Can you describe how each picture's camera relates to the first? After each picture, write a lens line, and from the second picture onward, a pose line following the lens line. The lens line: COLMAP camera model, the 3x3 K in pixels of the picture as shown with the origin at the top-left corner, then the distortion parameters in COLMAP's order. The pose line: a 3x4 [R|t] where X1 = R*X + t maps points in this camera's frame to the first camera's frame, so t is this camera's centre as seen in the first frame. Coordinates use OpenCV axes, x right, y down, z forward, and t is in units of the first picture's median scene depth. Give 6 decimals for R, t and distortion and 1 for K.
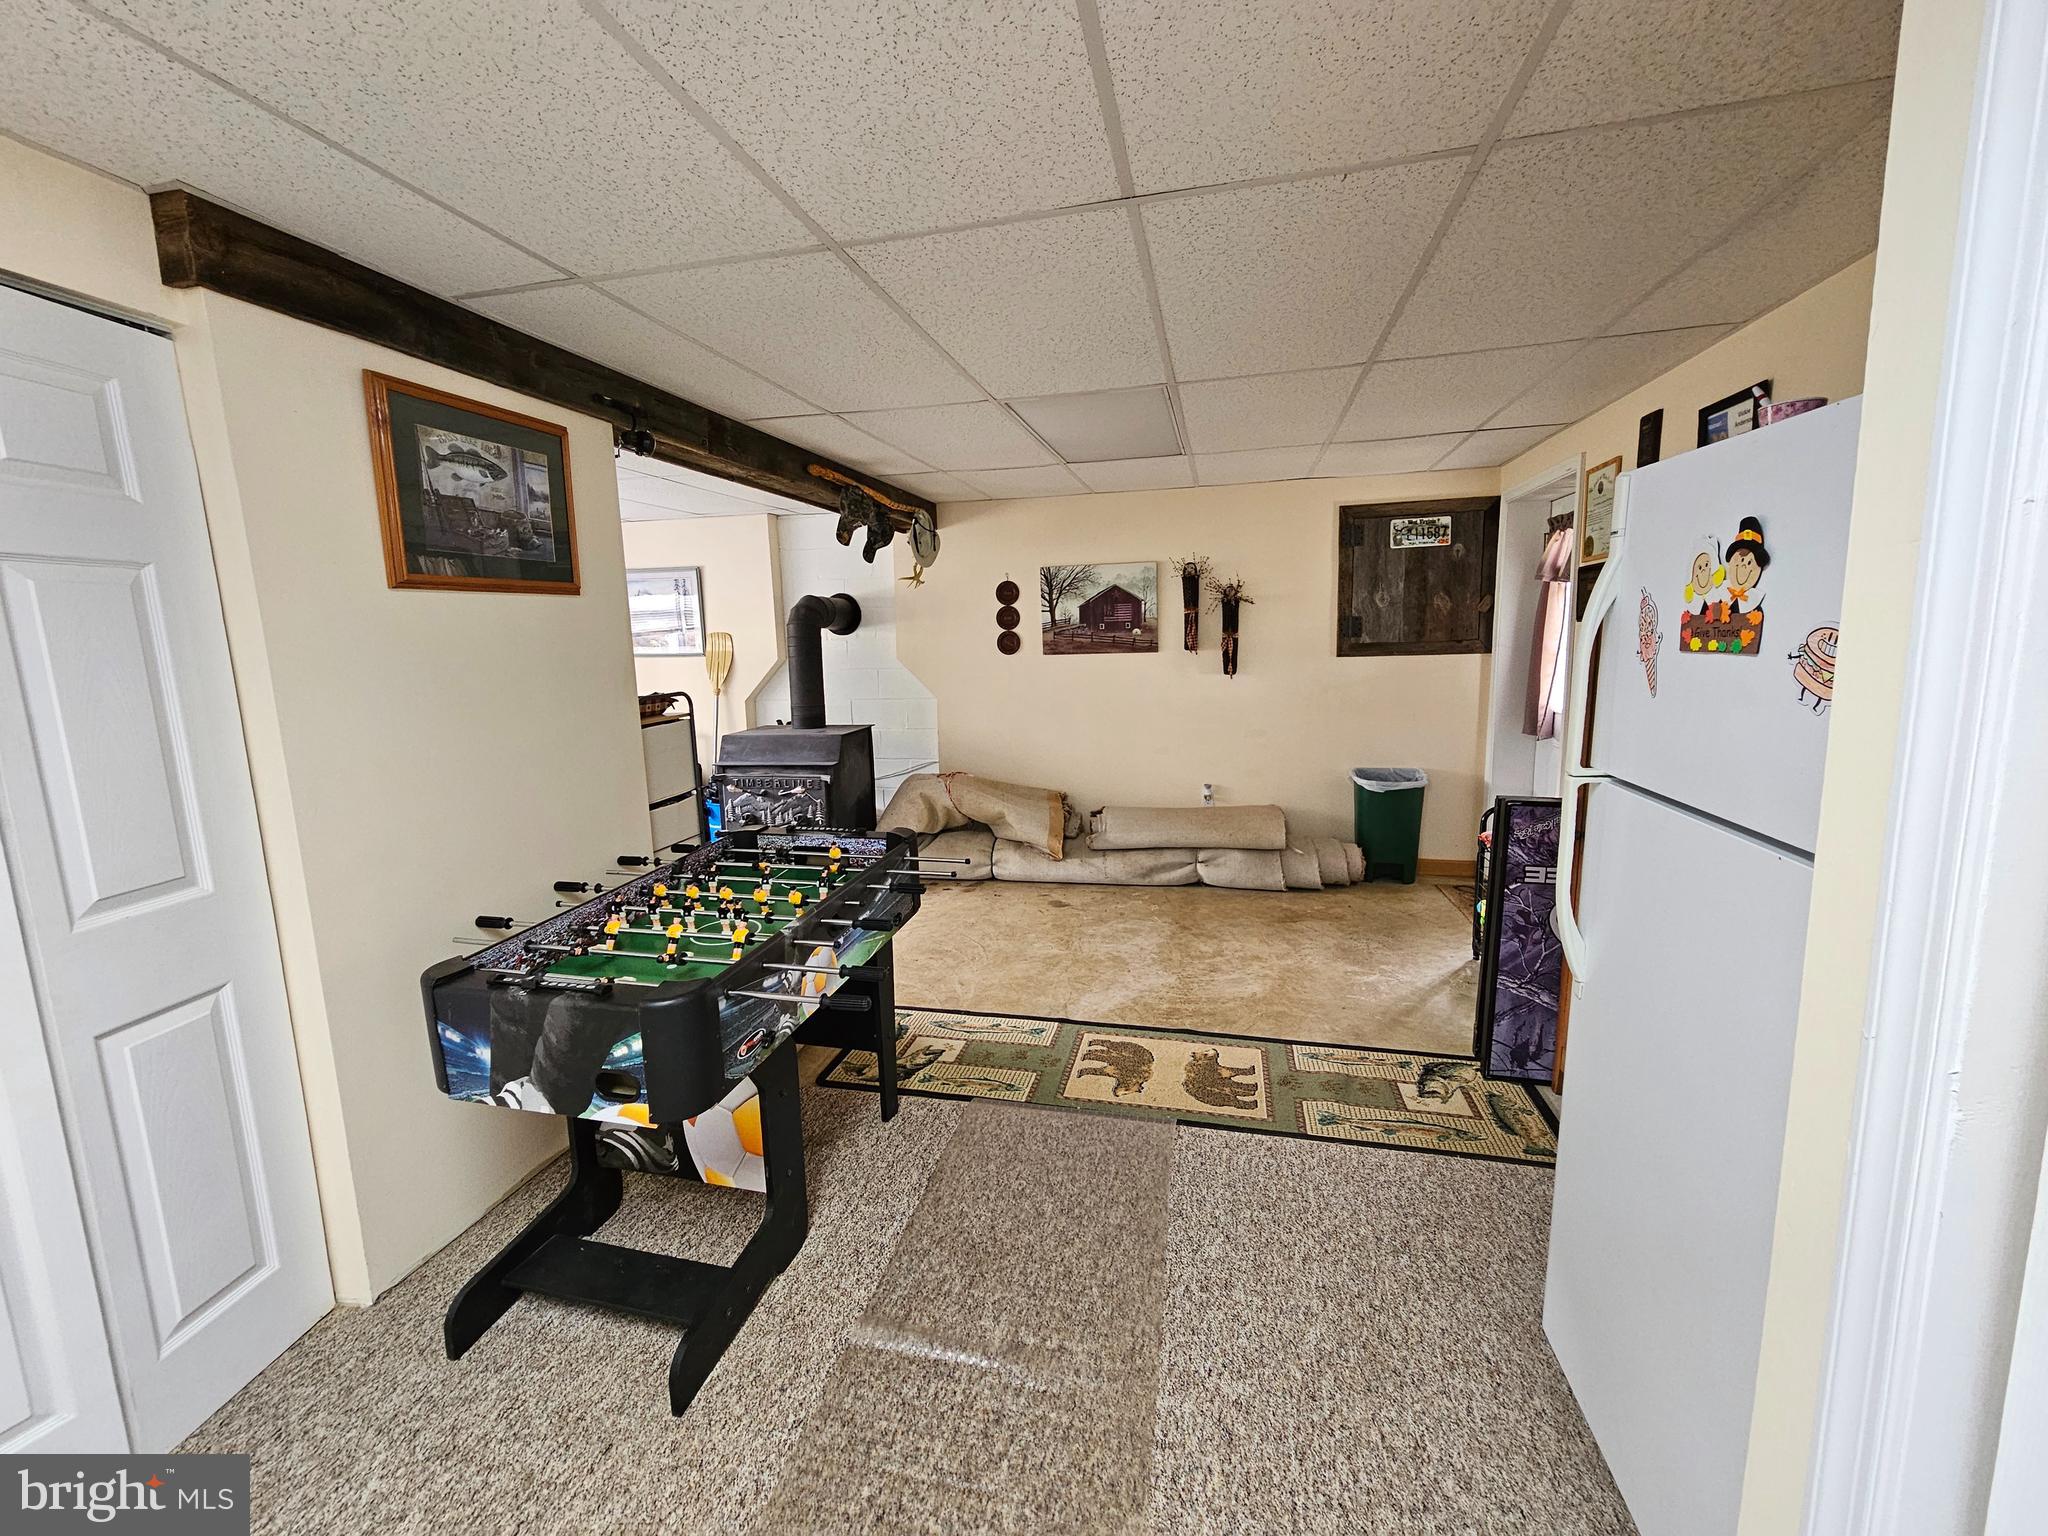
lens RADIAL K [[836.2, 0, 1023.9], [0, 836.2, 763.8], [0, 0, 1]] dist [-0.005627, 0.001247]
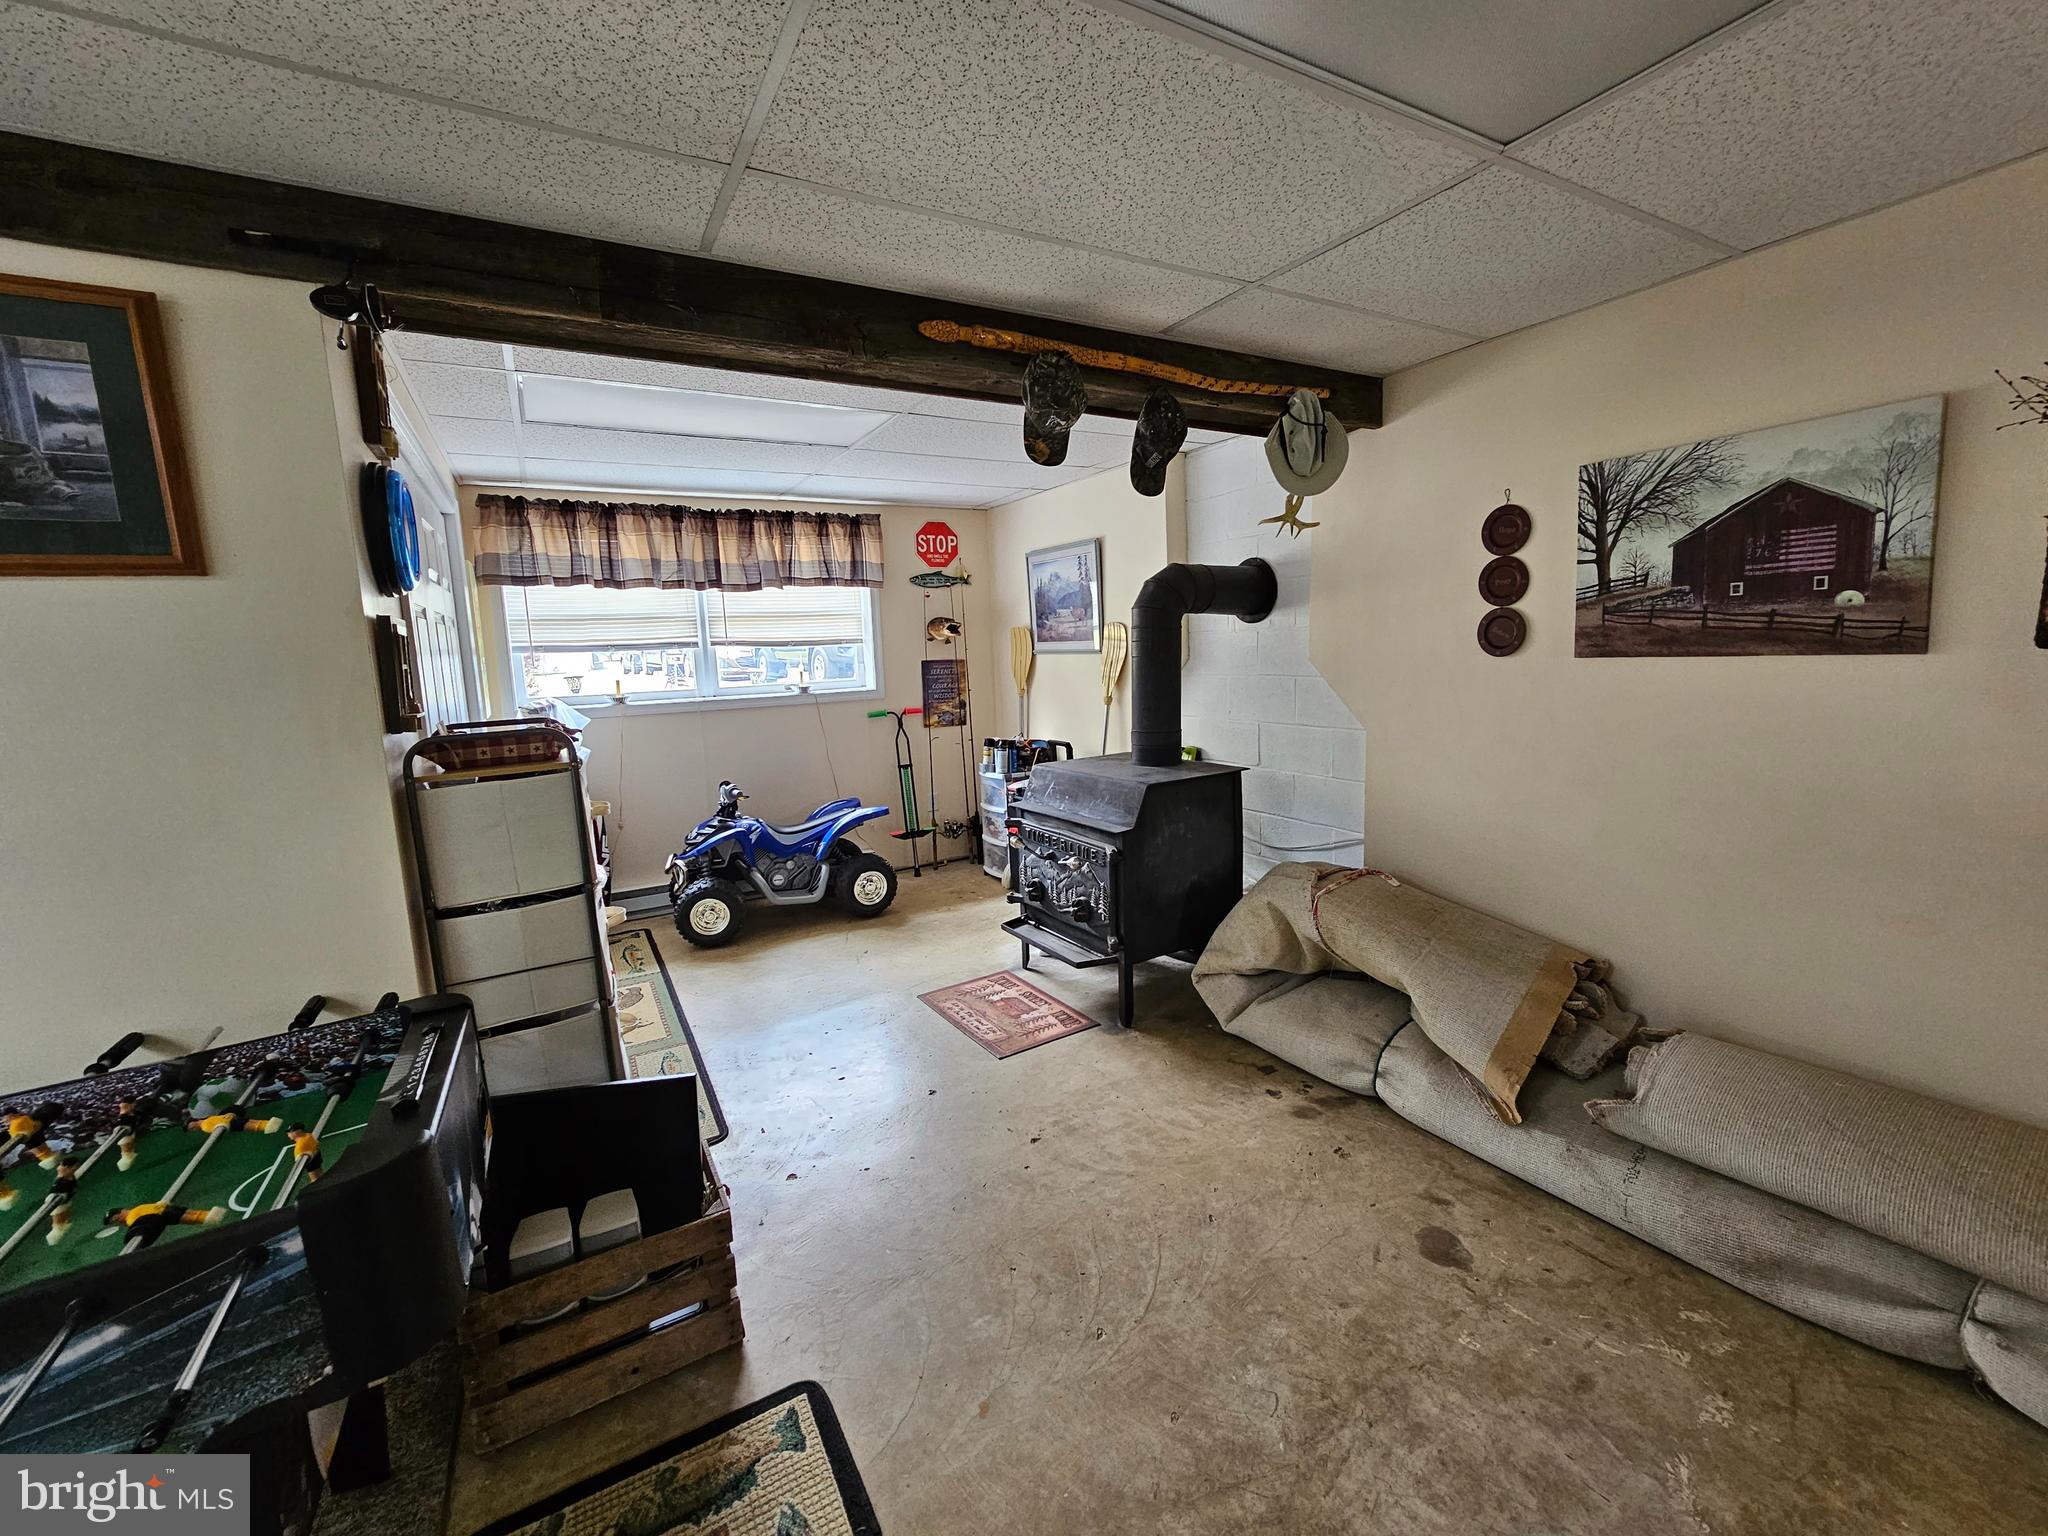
lens RADIAL K [[836.2, 0, 1029.7], [0, 836.2, 758.2], [0, 0, 1]] dist [-0.005627, 0.001247]
pose [[0.688537, 0.094691, -0.718993, 0.161565], [-0.089403, 0.994959, 0.045420, -0.073072], [0.719670, 0.033007, 0.693532, 0.494454]]
